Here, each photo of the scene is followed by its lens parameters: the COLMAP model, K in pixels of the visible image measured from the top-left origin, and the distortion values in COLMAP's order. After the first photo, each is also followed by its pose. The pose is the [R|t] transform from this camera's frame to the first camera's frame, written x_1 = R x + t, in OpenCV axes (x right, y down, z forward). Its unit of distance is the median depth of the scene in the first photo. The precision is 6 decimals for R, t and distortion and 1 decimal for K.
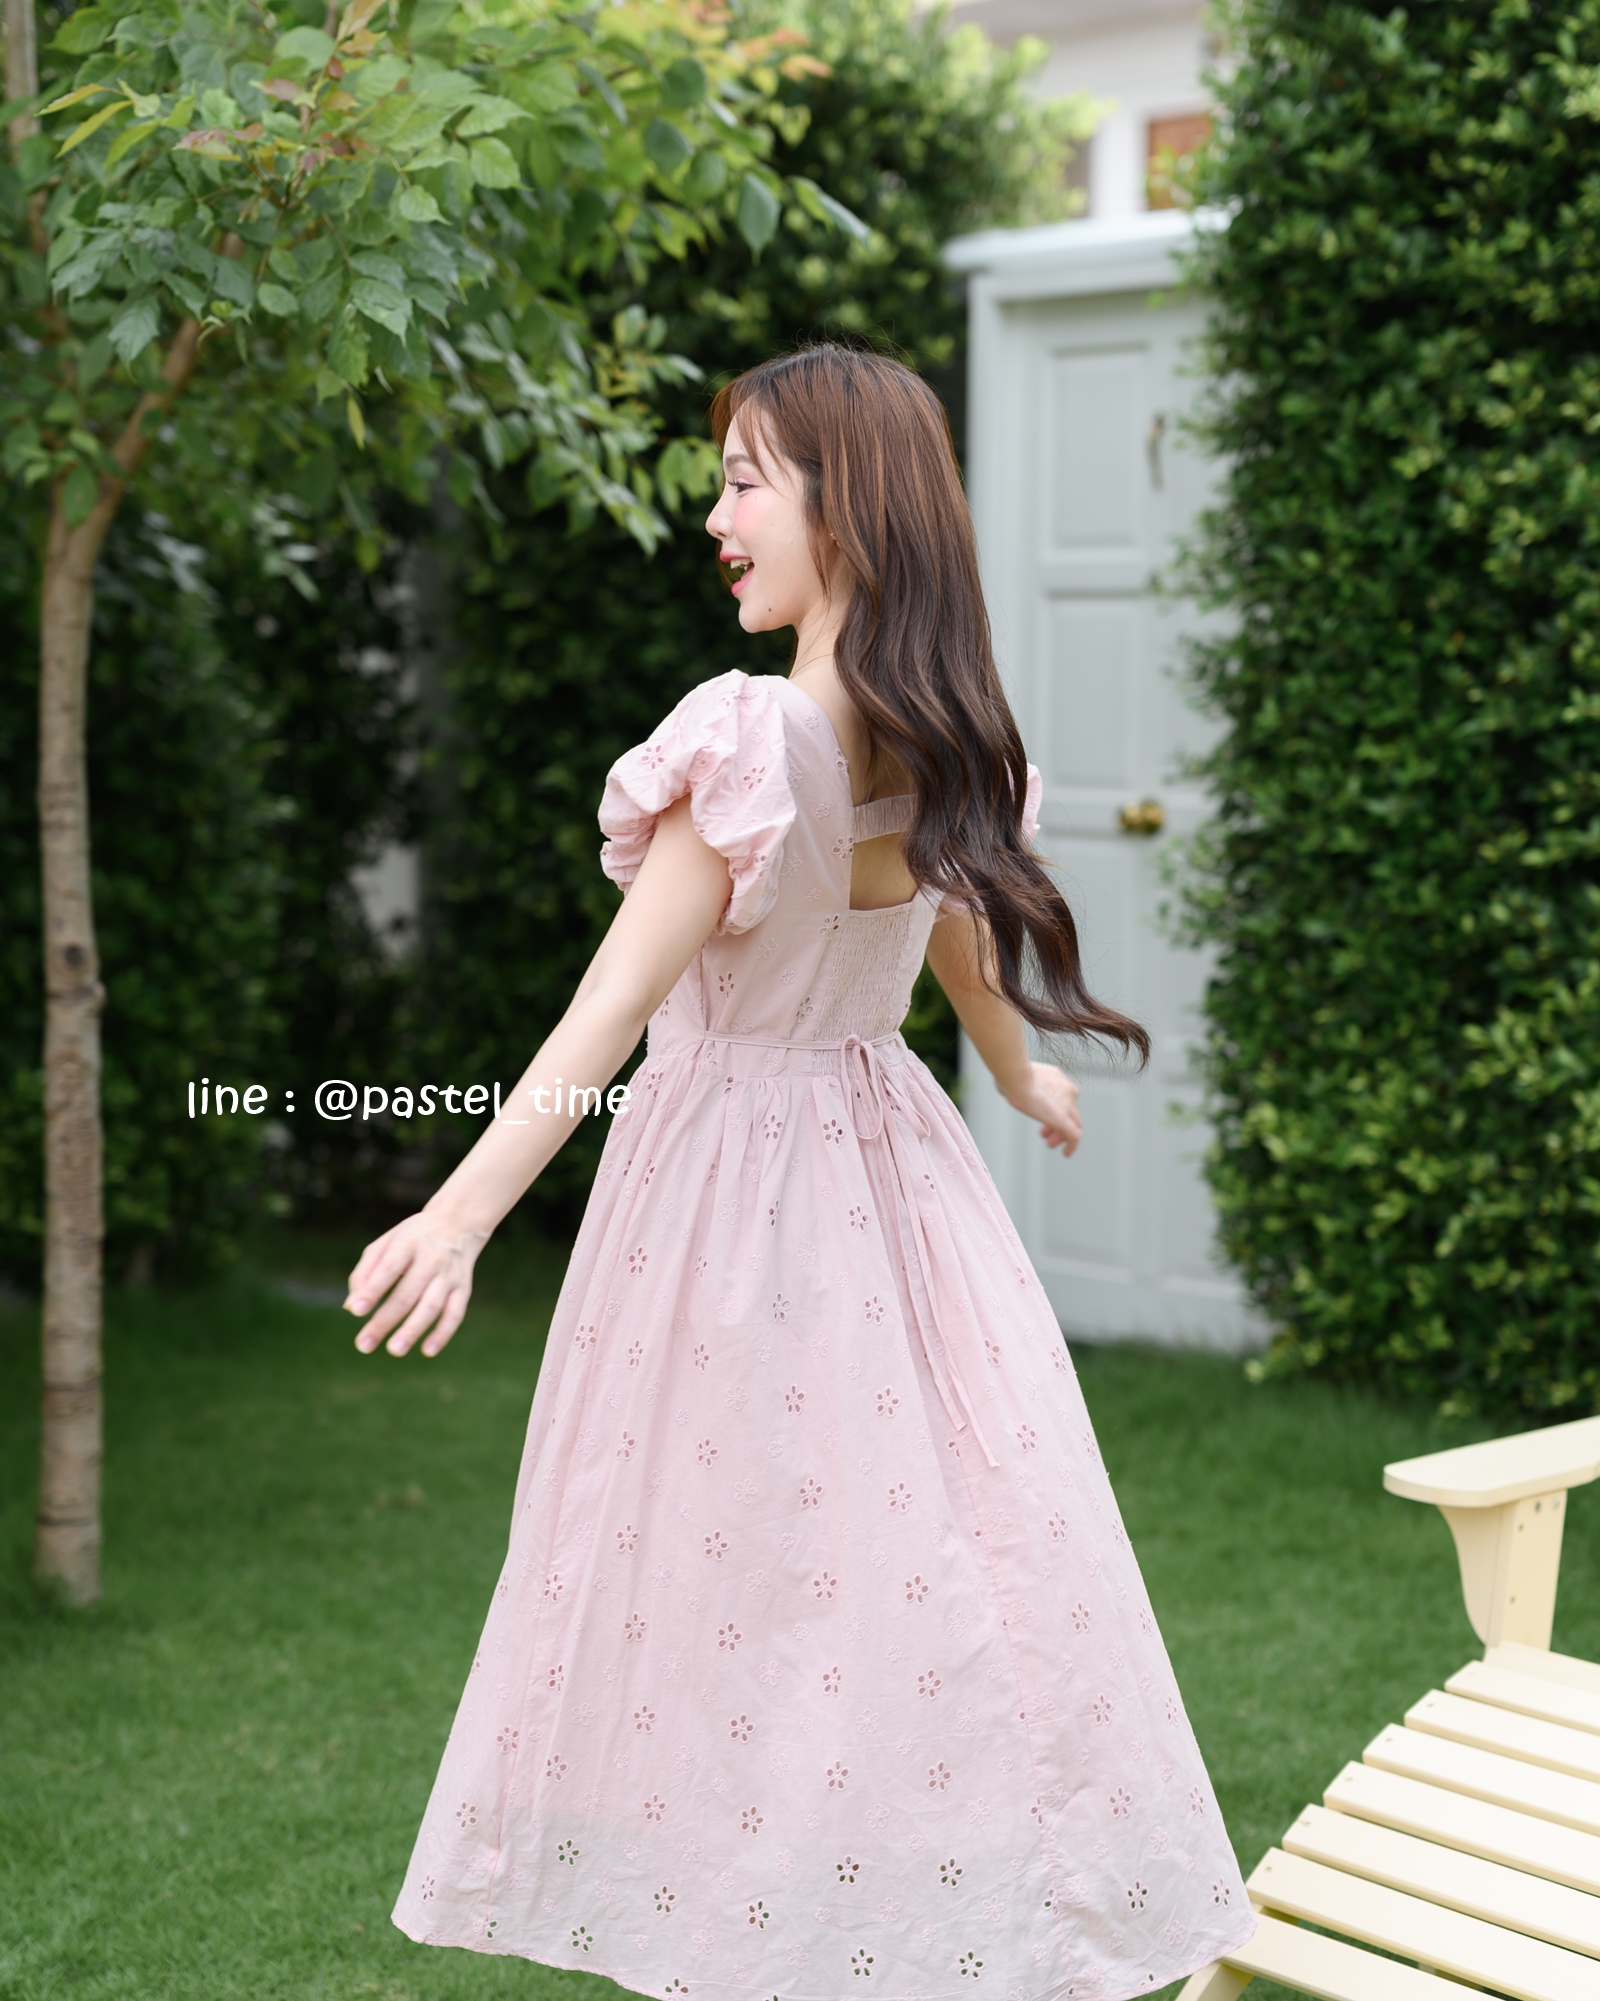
lens RADIAL K [[3377.1, 0, 831.7], [0, 3377.1, 1013.7], [0, 0, 1]] dist [0.072585, 0.000000]
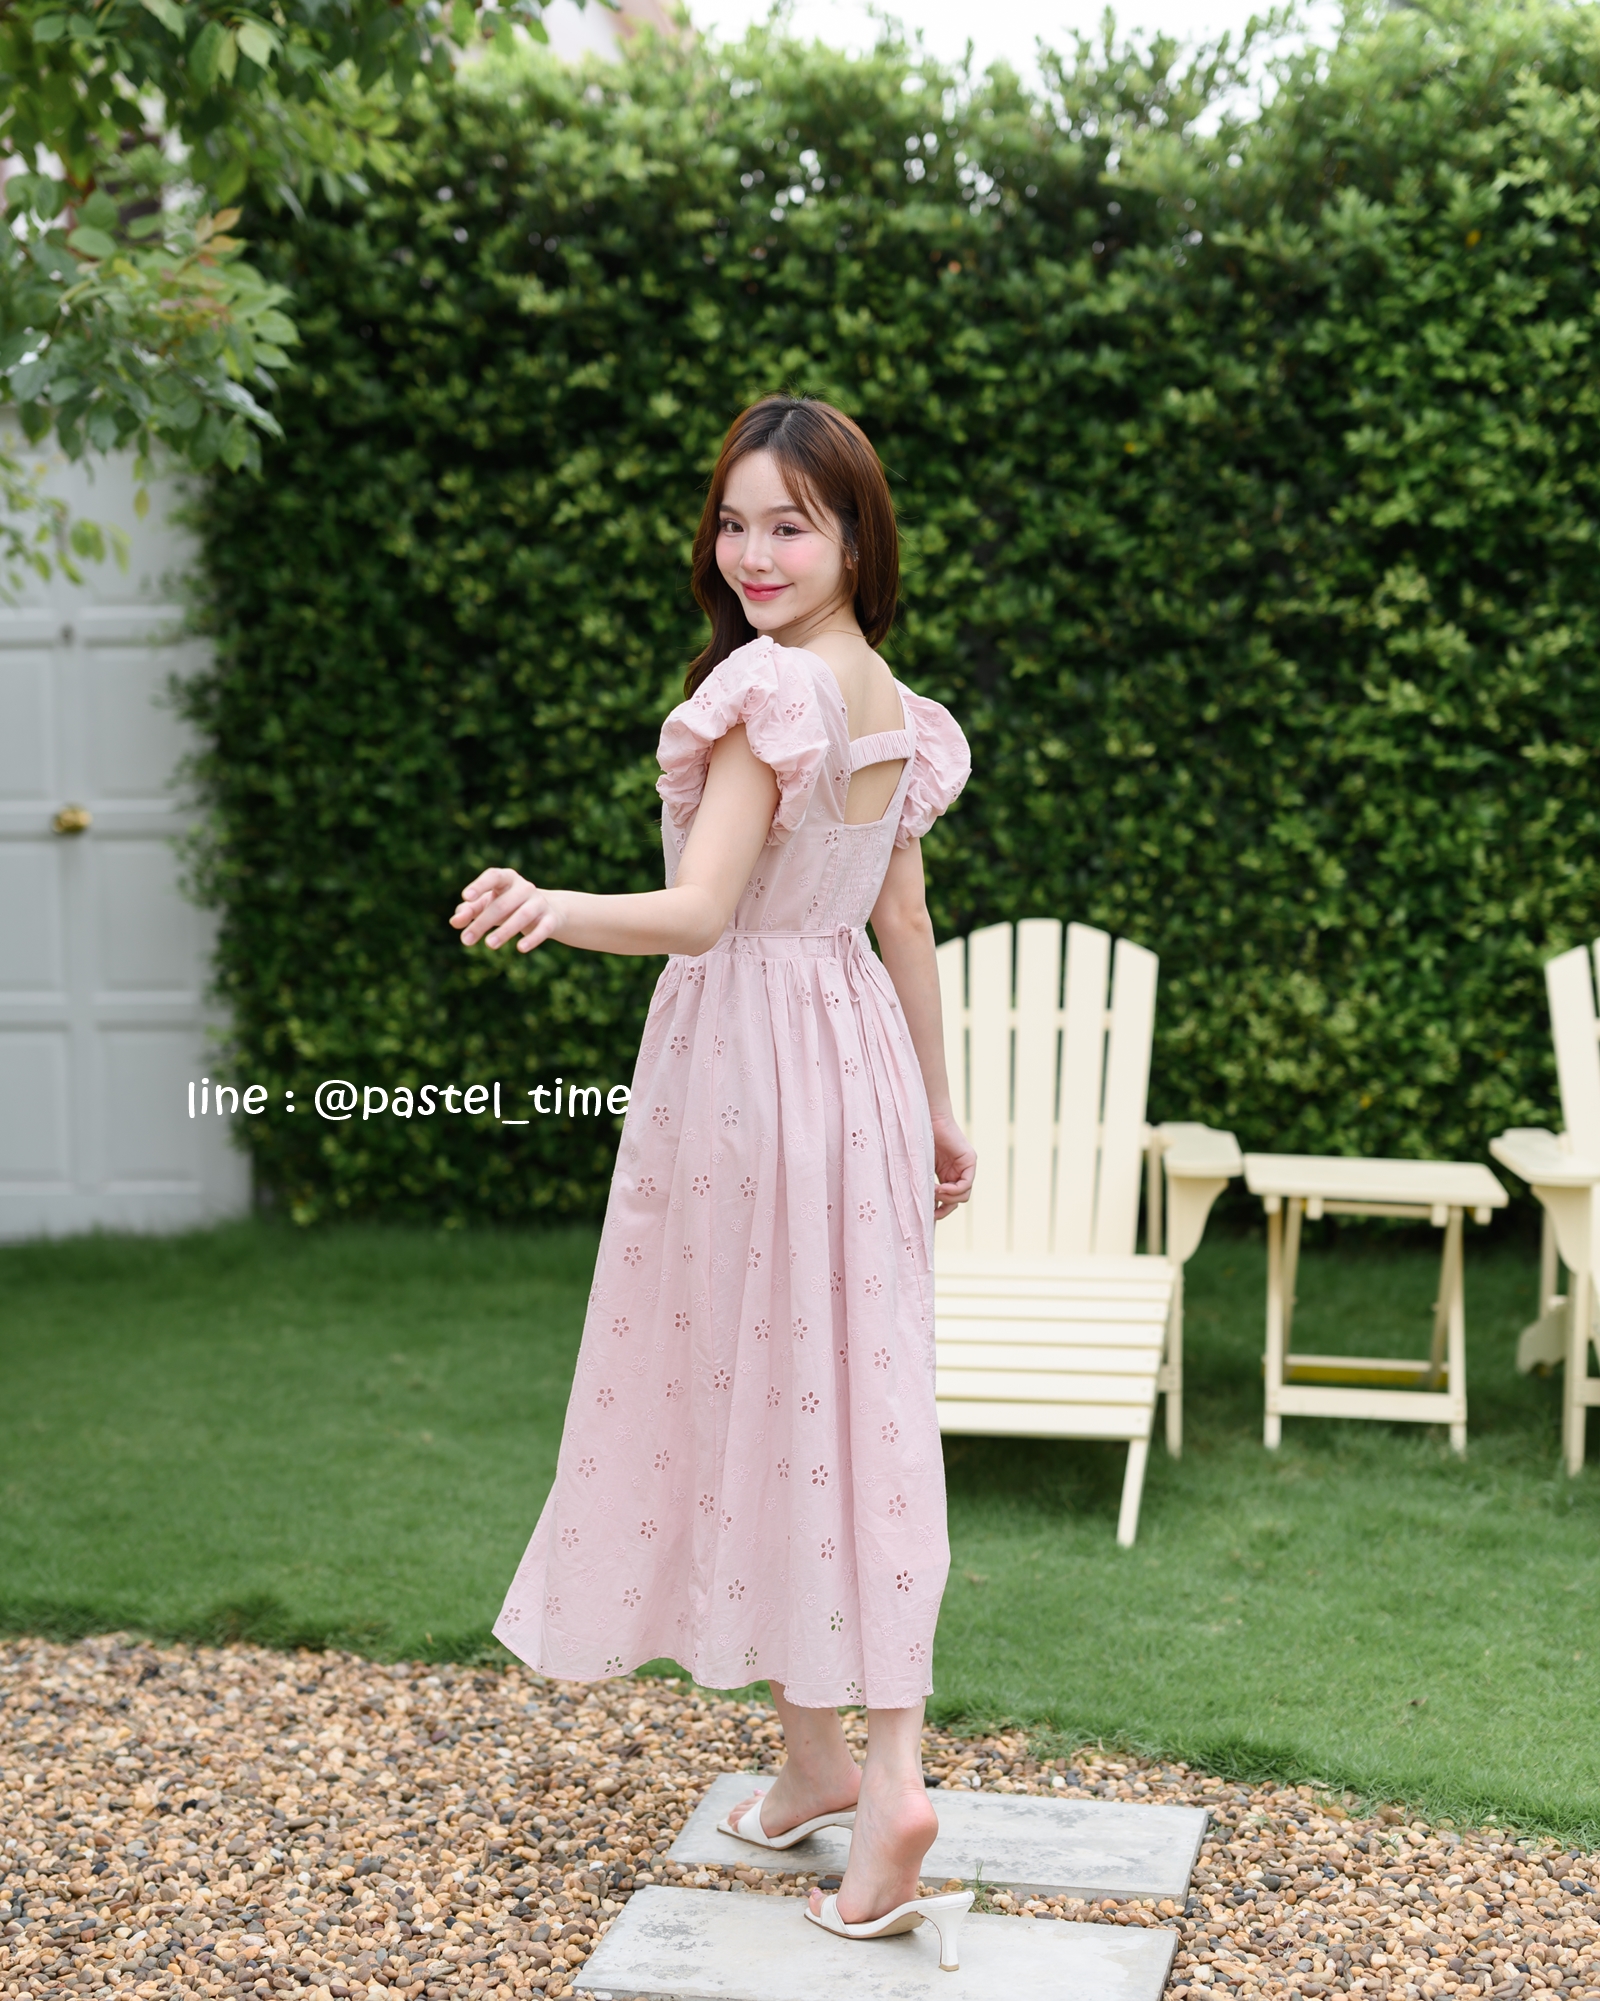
lens RADIAL K [[3377.1, 0, 833.7], [0, 3377.1, 976.8], [0, 0, 1]] dist [0.072585, 0.000000]
pose [[0.799439, -0.068558, 0.596823, -0.521334], [0.087908, 0.996123, -0.003325, 0.035041], [-0.594281, 0.055123, 0.802366, -0.214285]]
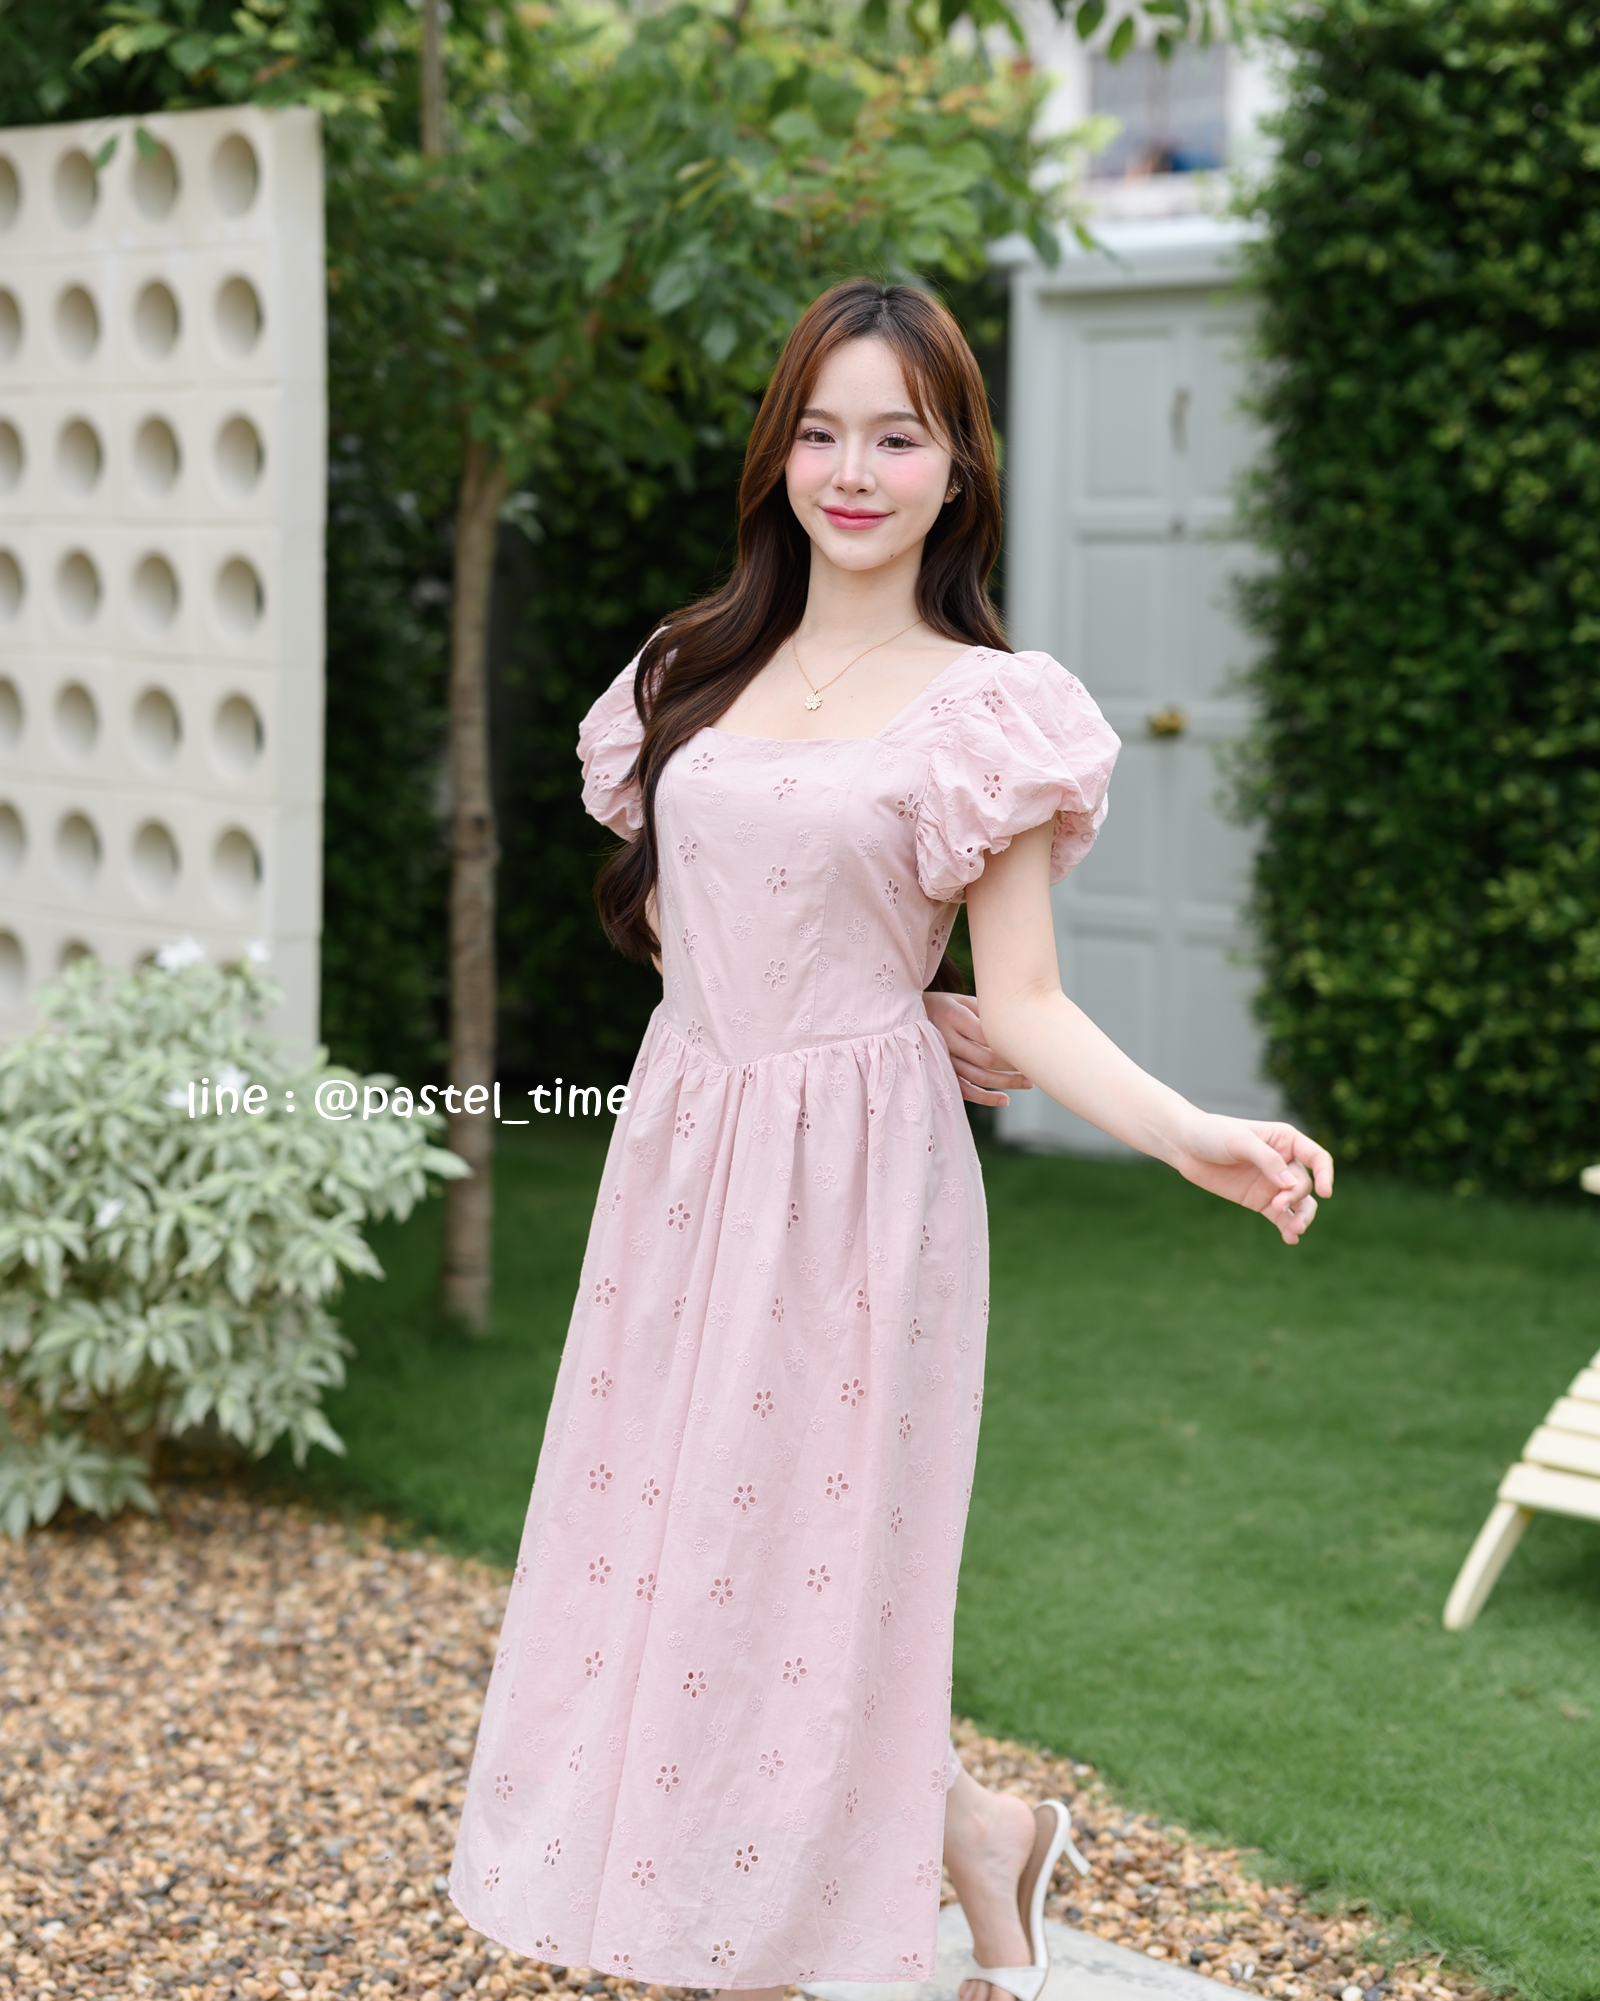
lens RADIAL K [[3377.1, 0, 834.0], [0, 3377.1, 1030.7], [0, 0, 1]] dist [0.072585, 0.000000]
pose [[0.992943, -0.010309, 0.118141, -0.202580], [0.007629, 0.999704, 0.023114, 0.027380], [-0.118345, -0.022049, 0.992728, -0.227234]]
